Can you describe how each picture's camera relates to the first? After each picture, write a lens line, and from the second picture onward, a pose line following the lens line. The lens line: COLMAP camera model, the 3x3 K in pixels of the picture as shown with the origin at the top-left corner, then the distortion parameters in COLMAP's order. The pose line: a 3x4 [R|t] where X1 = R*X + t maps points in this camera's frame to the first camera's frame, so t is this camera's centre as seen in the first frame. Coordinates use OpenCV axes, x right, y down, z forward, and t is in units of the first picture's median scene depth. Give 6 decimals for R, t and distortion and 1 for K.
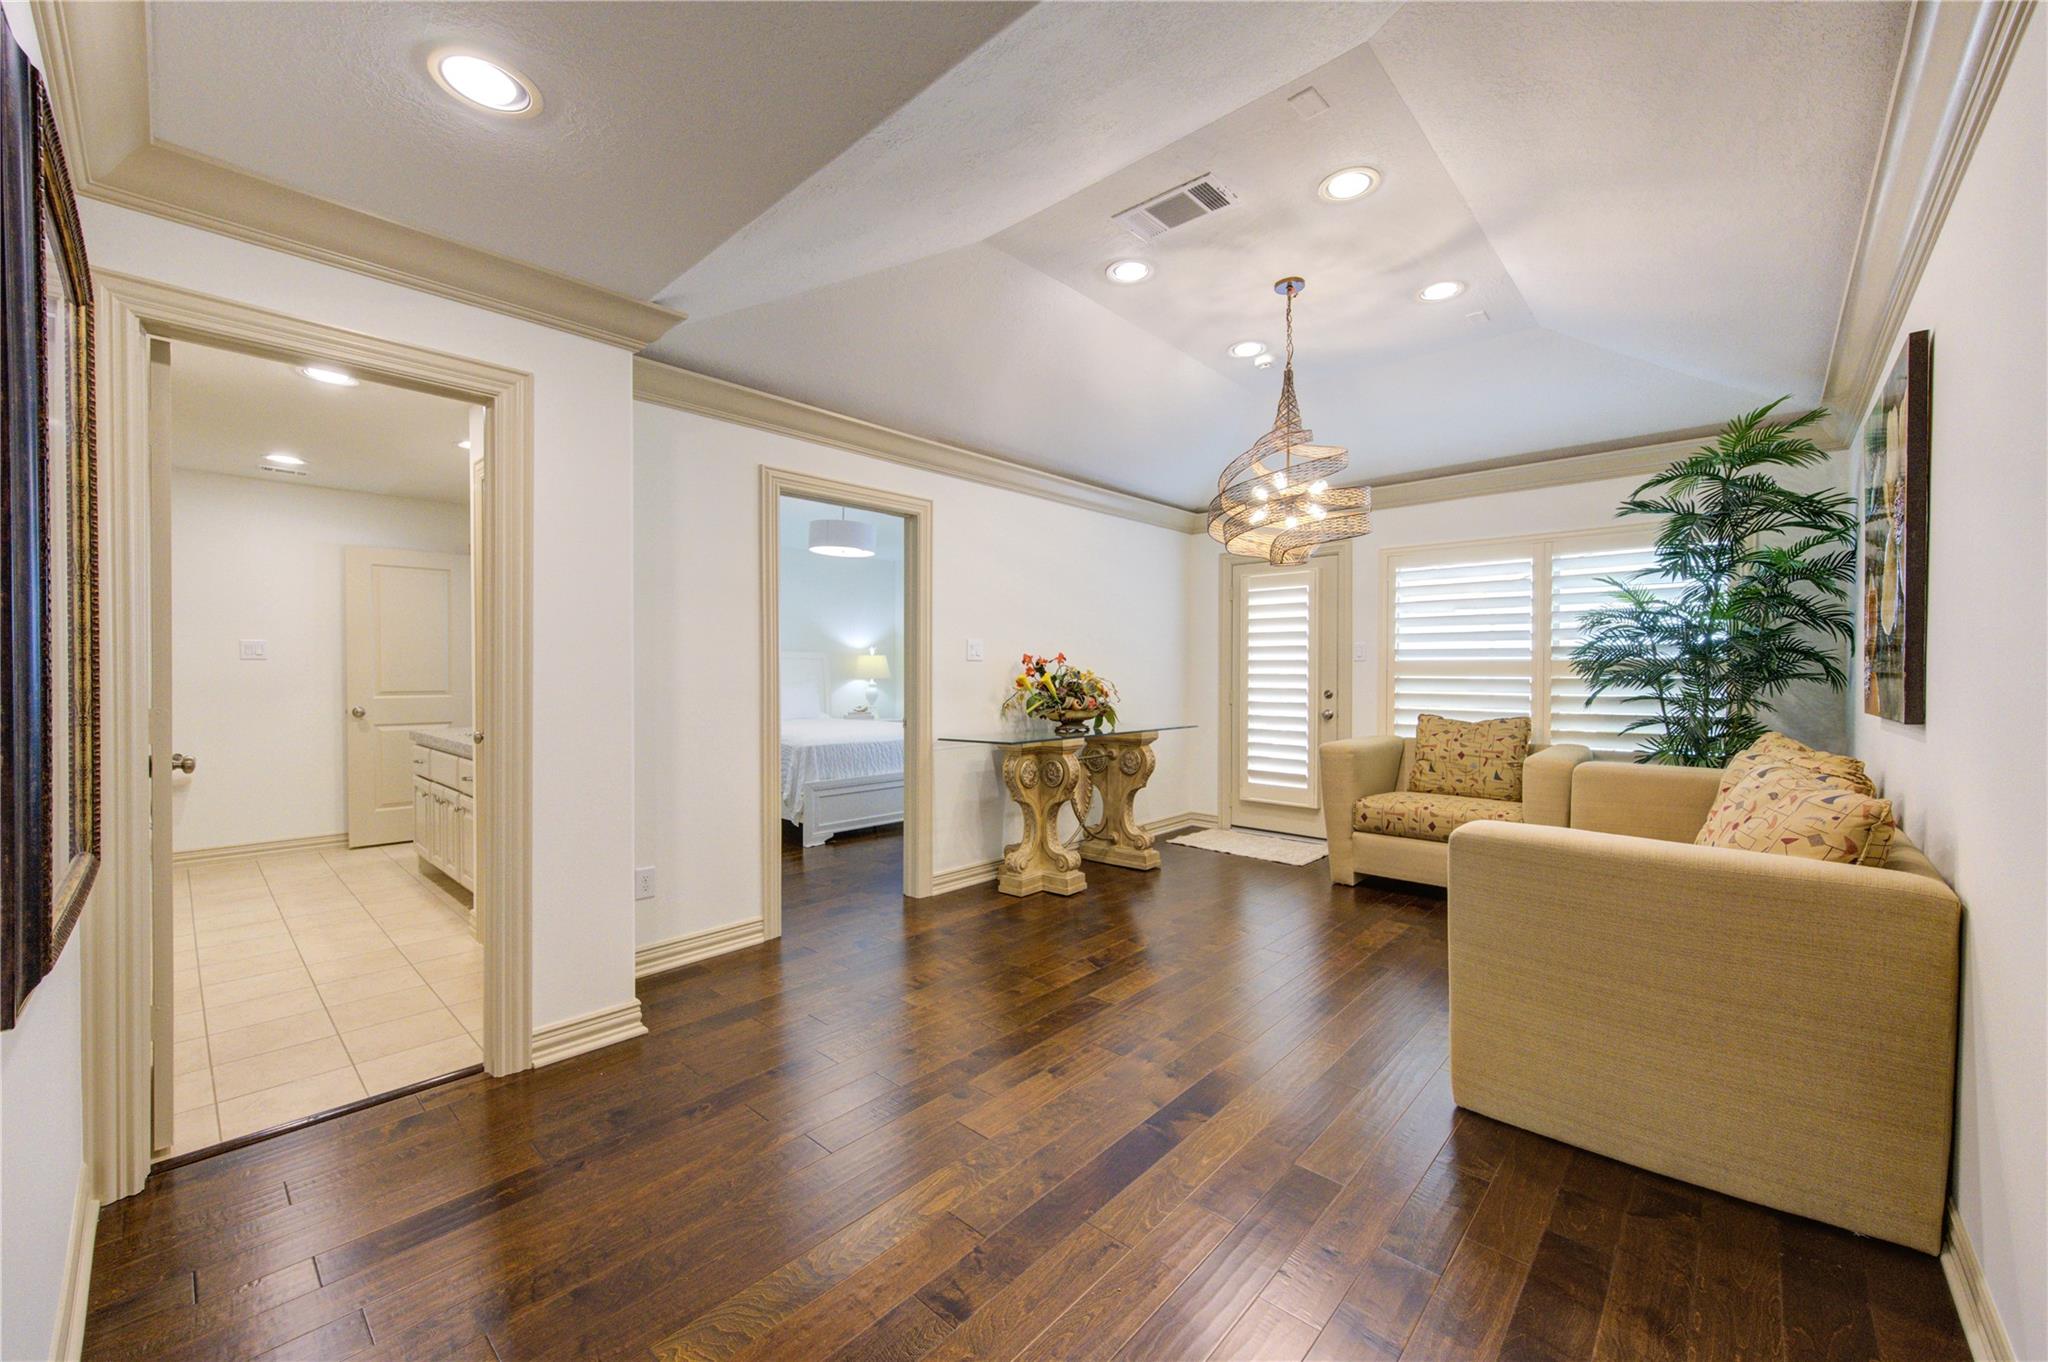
lens RADIAL K [[799.8, 0, 1023.5], [0, 799.8, 683.9], [0, 0, 1]] dist [0.002138, -0.000541]
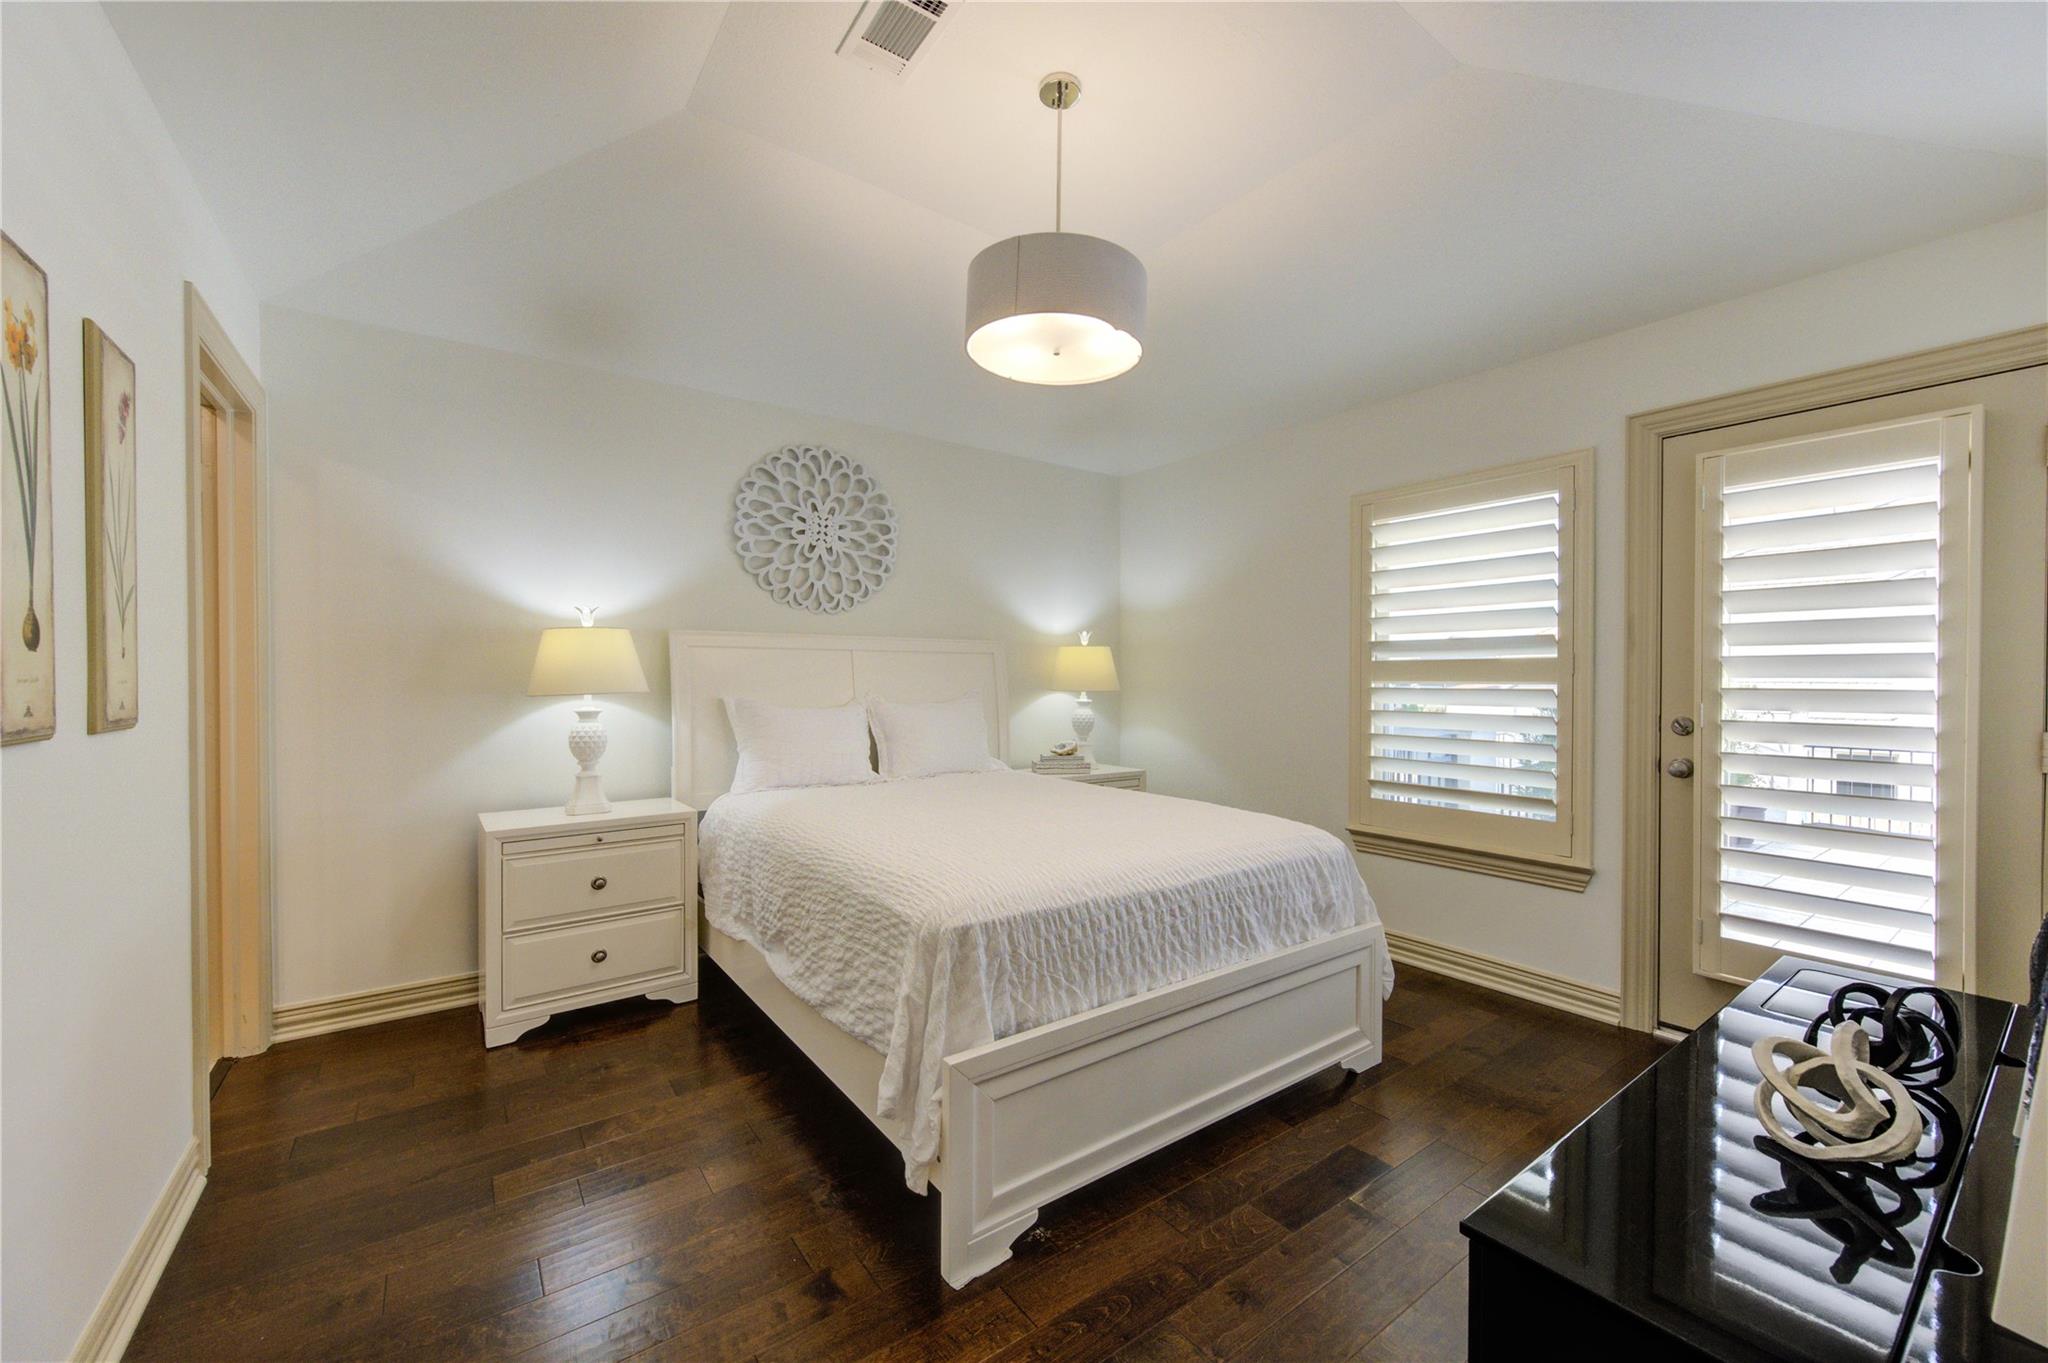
lens RADIAL K [[799.8, 0, 1023.5], [0, 799.8, 684.4], [0, 0, 1]] dist [0.002138, -0.000541]
pose [[0.980755, 0.001946, -0.195234, -0.130139], [-0.003010, 0.999982, -0.005151, -0.008579], [0.195220, 0.005639, 0.980743, 0.493817]]
